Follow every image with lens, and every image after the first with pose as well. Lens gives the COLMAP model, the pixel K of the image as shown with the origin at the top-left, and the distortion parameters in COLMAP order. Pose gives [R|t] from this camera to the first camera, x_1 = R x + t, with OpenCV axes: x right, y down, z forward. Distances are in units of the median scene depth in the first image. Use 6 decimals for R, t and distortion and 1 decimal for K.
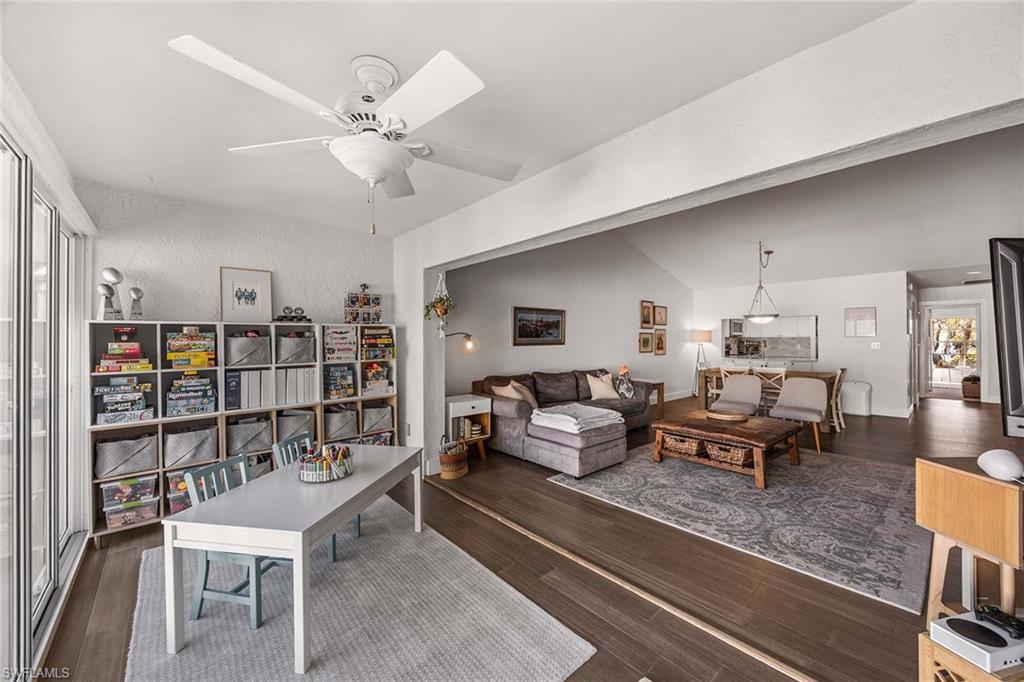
lens RADIAL K [[393.9, 0, 512.0], [0, 393.9, 341.0], [0, 0, 1]] dist [0.001284, 0.000617]
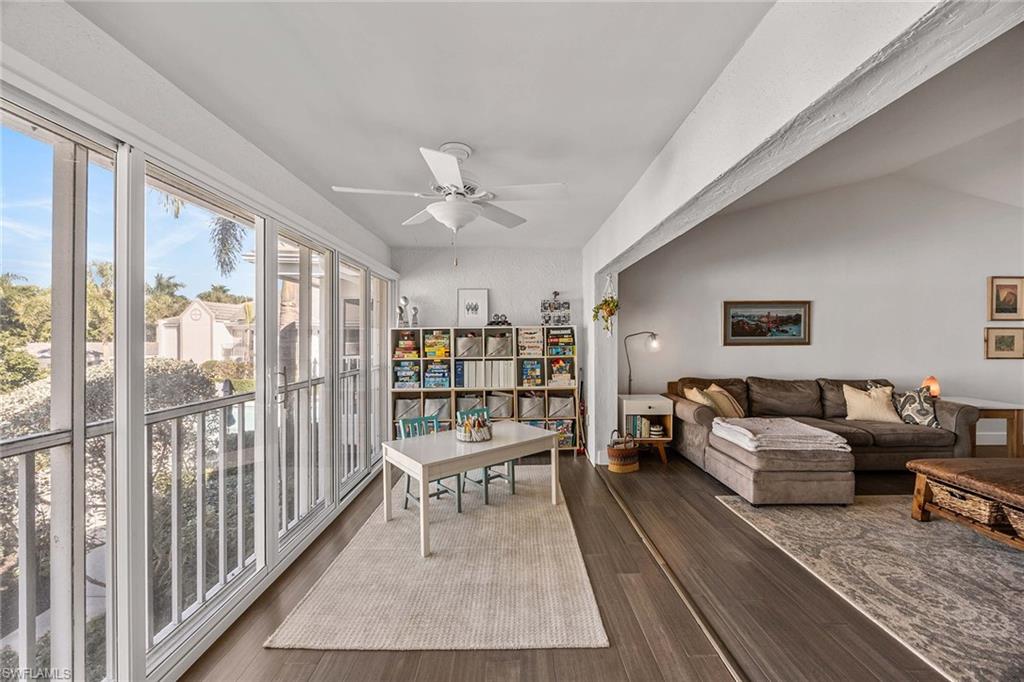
lens RADIAL K [[393.9, 0, 512.0], [0, 393.9, 341.0], [0, 0, 1]] dist [0.001284, 0.000617]
pose [[0.748919, 0.005503, -0.662638, 0.340409], [-0.000576, 0.999971, 0.007654, -0.006370], [0.662661, -0.005351, 0.748900, 0.035374]]
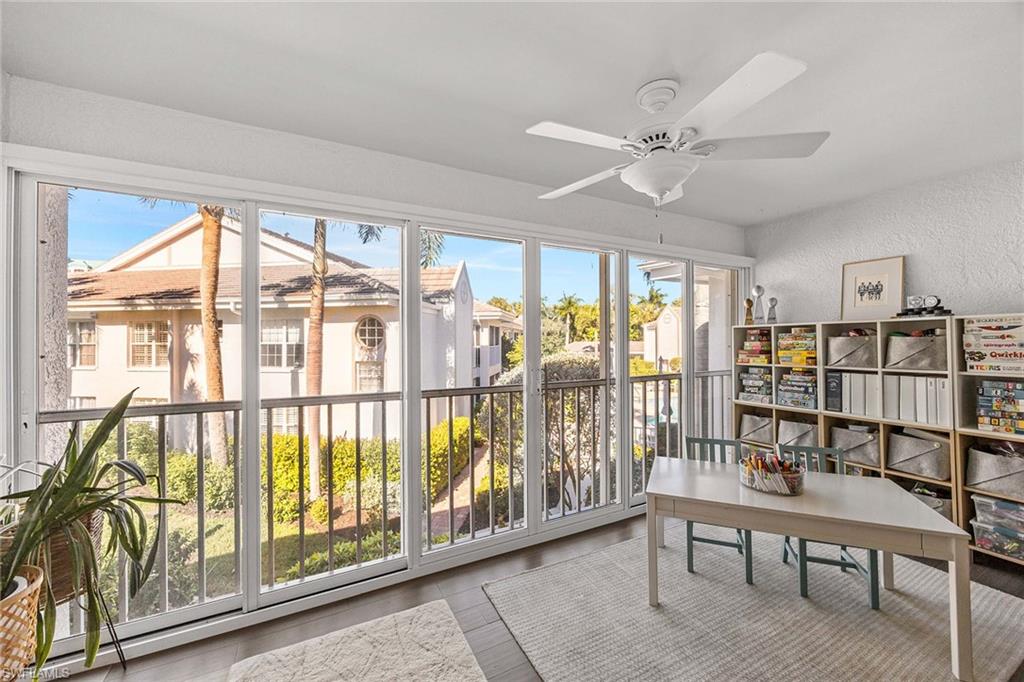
lens RADIAL K [[393.9, 0, 512.0], [0, 393.9, 341.0], [0, 0, 1]] dist [0.001284, 0.000617]
pose [[-0.242473, 0.006767, -0.970134, 0.365970], [0.003781, 0.999975, 0.006030, -0.006855], [0.970151, -0.002206, -0.242493, 0.397420]]
